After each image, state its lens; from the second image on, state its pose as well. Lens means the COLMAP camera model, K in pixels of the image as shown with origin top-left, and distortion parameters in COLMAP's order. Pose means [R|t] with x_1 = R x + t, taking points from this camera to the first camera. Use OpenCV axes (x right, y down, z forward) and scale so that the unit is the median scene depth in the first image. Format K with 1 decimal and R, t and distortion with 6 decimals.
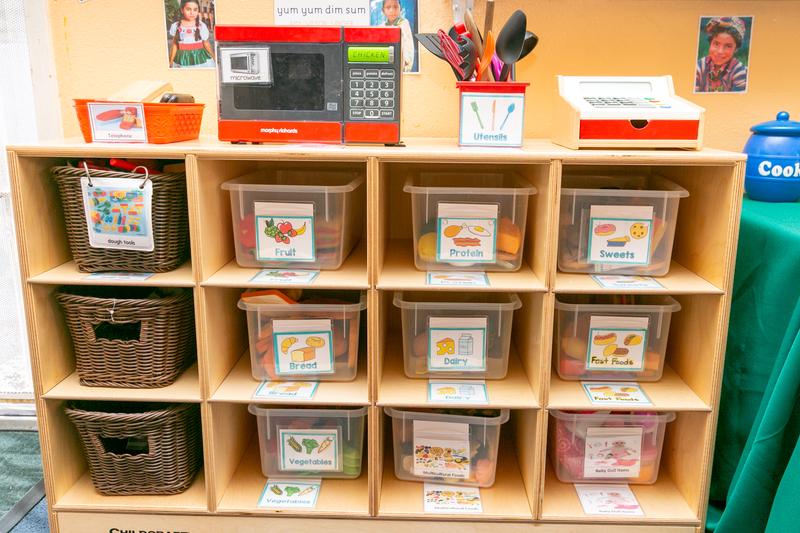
lens RADIAL K [[714.6, 0, 402.7], [0, 714.6, 263.4], [0, 0, 1]] dist [-0.016816, -0.008035]
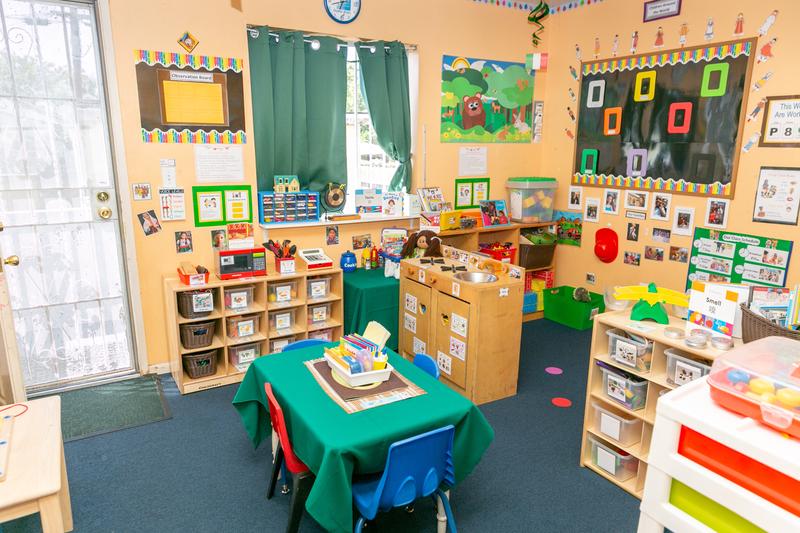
lens RADIAL K [[540.1, 0, 399.8], [0, 540.1, 265.3], [0, 0, 1]] dist [0.017429, -0.011069]
pose [[0.834333, -0.122295, 0.537524, -1.013913], [0.120618, 0.991954, 0.038464, -0.243015], [-0.537903, 0.032743, 0.842371, -2.005971]]
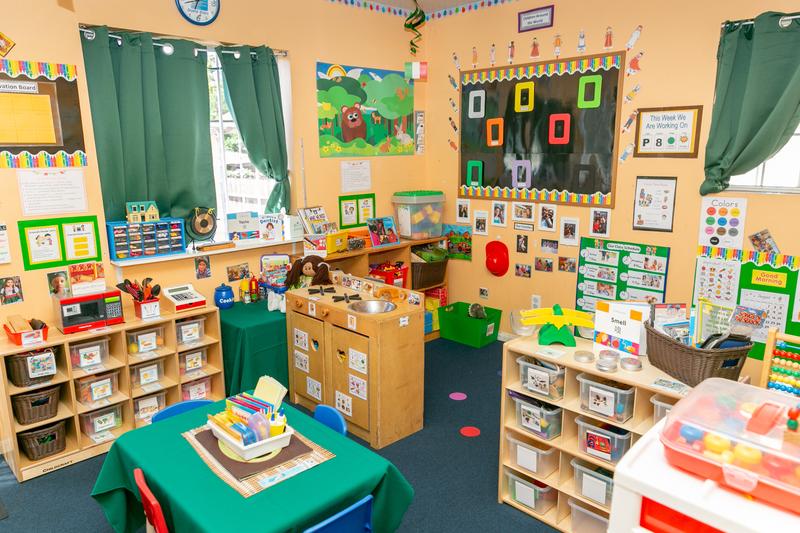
lens RADIAL K [[568.1, 0, 398.5], [0, 568.1, 269.1], [0, 0, 1]] dist [0.018158, -0.009265]
pose [[0.690200, -0.165777, 0.704374, -0.967821], [0.175997, 0.982632, 0.058811, -0.341065], [-0.701890, 0.083376, 0.707389, -1.859820]]
